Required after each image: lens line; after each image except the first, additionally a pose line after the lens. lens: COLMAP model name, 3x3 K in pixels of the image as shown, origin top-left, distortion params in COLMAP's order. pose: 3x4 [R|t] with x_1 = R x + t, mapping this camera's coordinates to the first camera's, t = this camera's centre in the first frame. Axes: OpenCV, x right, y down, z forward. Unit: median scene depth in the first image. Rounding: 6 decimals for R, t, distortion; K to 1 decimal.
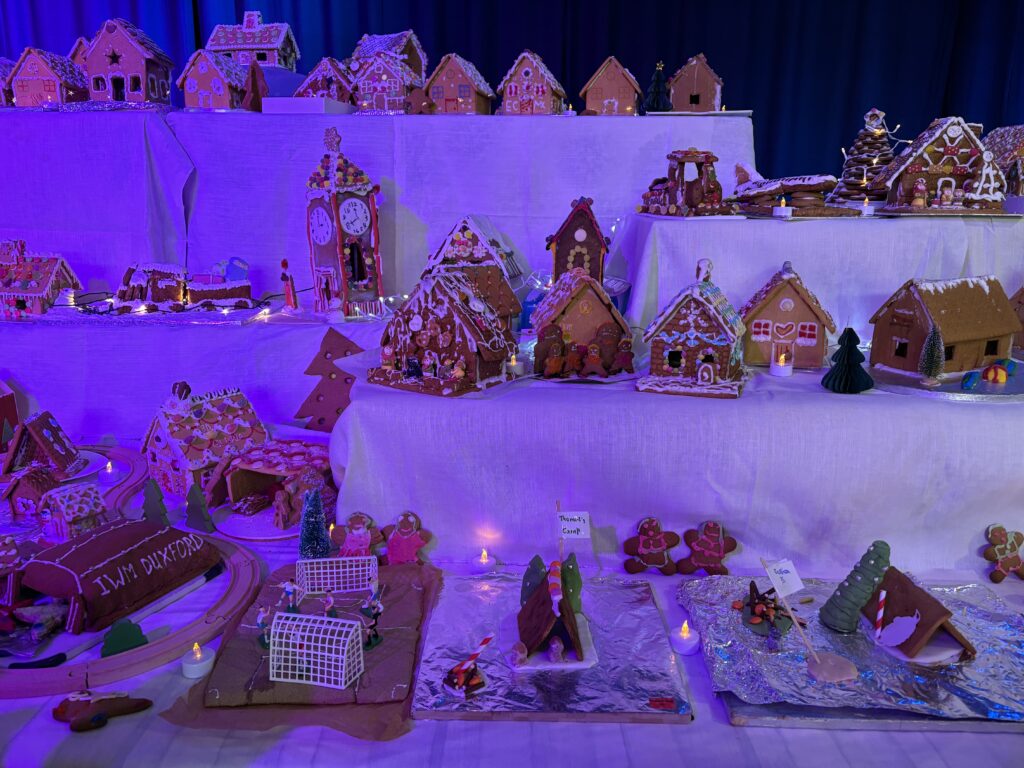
lens RADIAL K [[767.5, 0, 510.8], [0, 767.5, 389.3], [0, 0, 1]] dist [0.050894, -0.055938]
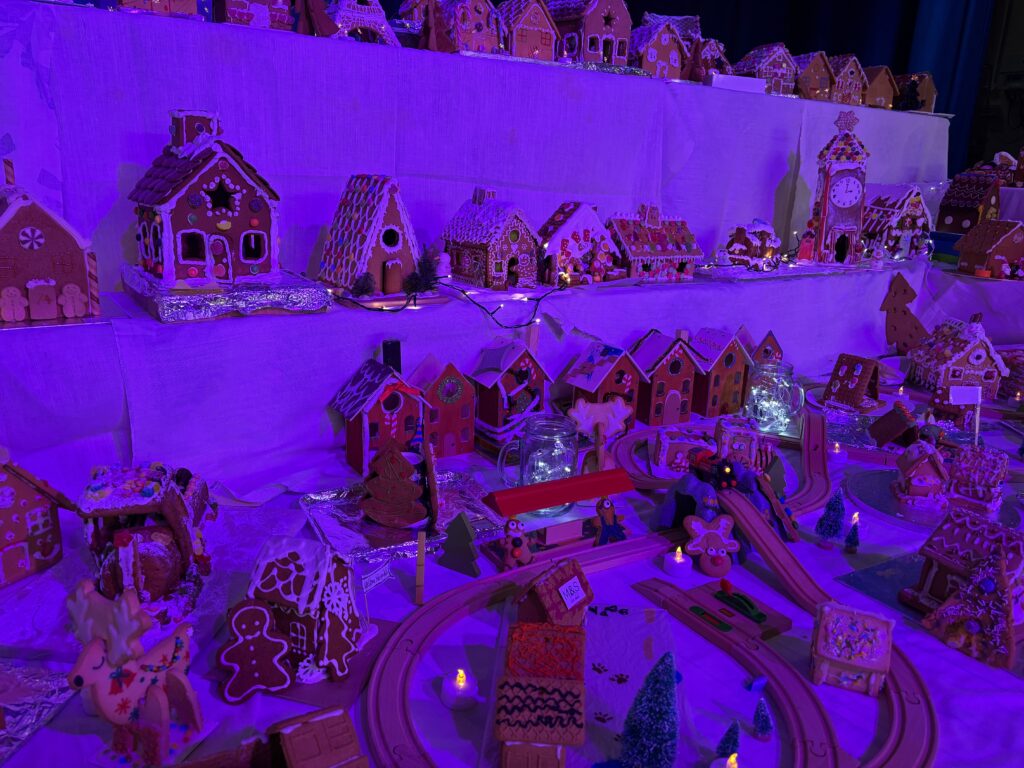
lens RADIAL K [[767.5, 0, 510.8], [0, 767.5, 389.3], [0, 0, 1]] dist [0.050894, -0.055938]
pose [[0.822129, -0.129758, 0.554316, -1.425844], [0.103074, 0.991513, 0.079226, -0.052390], [-0.559892, -0.007998, 0.828527, 0.274050]]
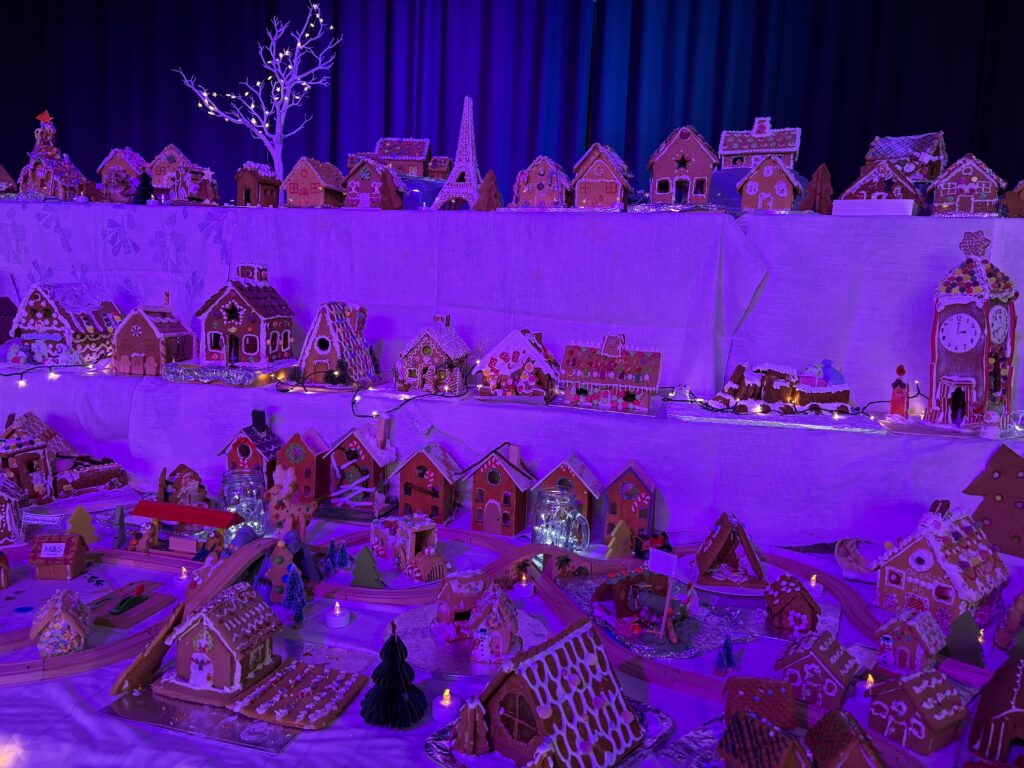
lens RADIAL K [[767.5, 0, 510.8], [0, 767.5, 389.3], [0, 0, 1]] dist [0.050894, -0.055938]
pose [[0.975794, 0.061331, -0.209918, -0.577924], [-0.085063, 0.990726, -0.105958, 0.001263], [0.201473, 0.121249, 0.971961, -0.010696]]
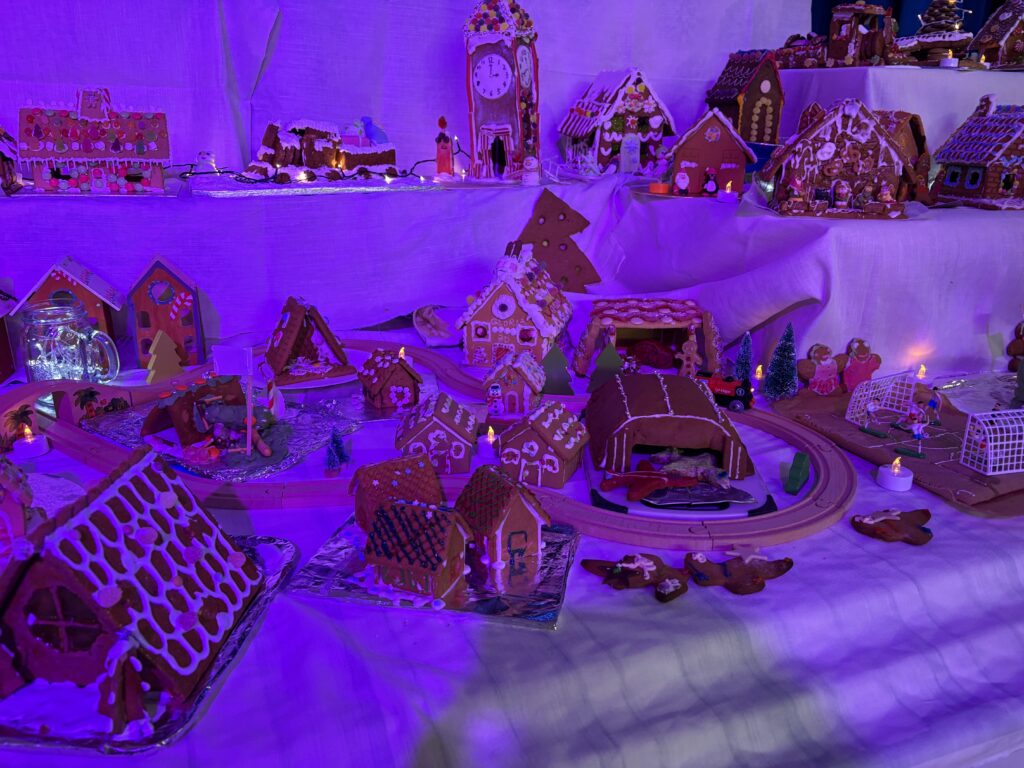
lens RADIAL K [[778.0, 0, 512.0], [0, 778.0, 384.0], [0, 0, 1]] dist [0.042712, -0.052004]
pose [[0.922590, -0.121363, 0.366194, -0.601396], [0.087370, 0.990295, 0.108083, 0.043339], [-0.375758, -0.067722, 0.924240, 0.138958]]
